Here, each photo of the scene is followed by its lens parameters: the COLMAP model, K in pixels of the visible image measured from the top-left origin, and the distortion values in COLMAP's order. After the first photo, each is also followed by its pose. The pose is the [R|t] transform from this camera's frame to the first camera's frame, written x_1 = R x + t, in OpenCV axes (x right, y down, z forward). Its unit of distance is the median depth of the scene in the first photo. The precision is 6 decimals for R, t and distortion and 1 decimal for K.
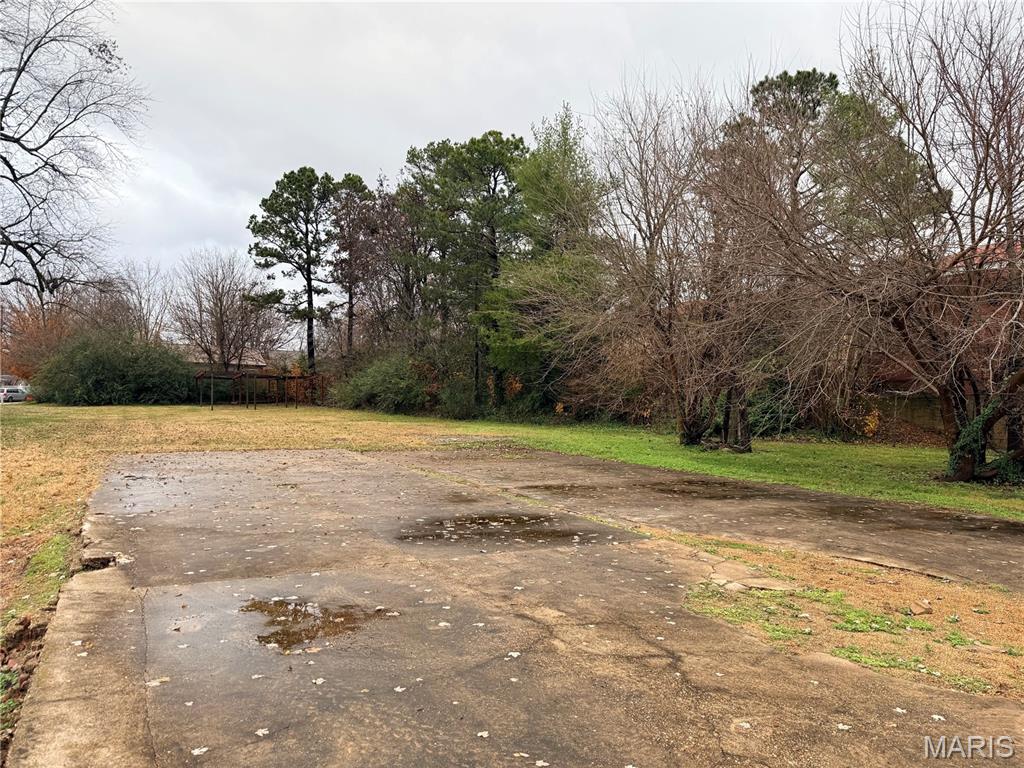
lens RADIAL K [[715.6, 0, 519.6], [0, 715.6, 392.8], [0, 0, 1]] dist [0.030375, -0.039724]
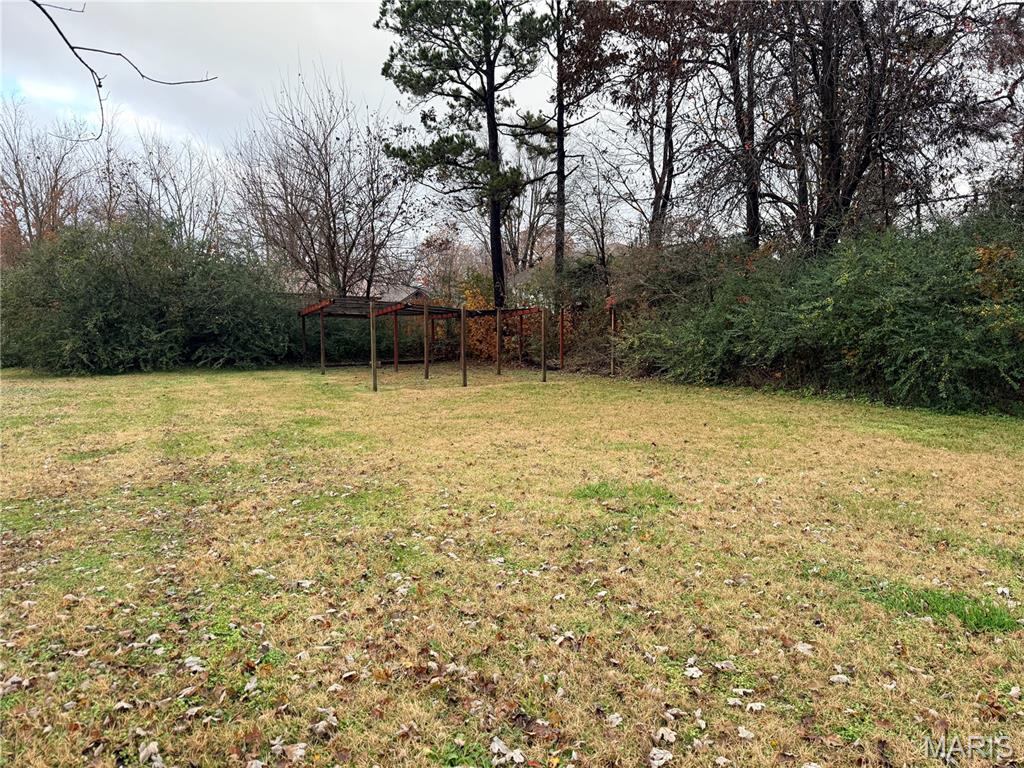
lens RADIAL K [[715.6, 0, 514.1], [0, 715.6, 395.3], [0, 0, 1]] dist [0.030375, -0.039724]
pose [[0.998579, -0.007674, -0.052728, -0.665561], [0.012260, 0.996114, 0.087212, -0.015112], [0.051854, -0.087734, 0.994793, 1.215175]]
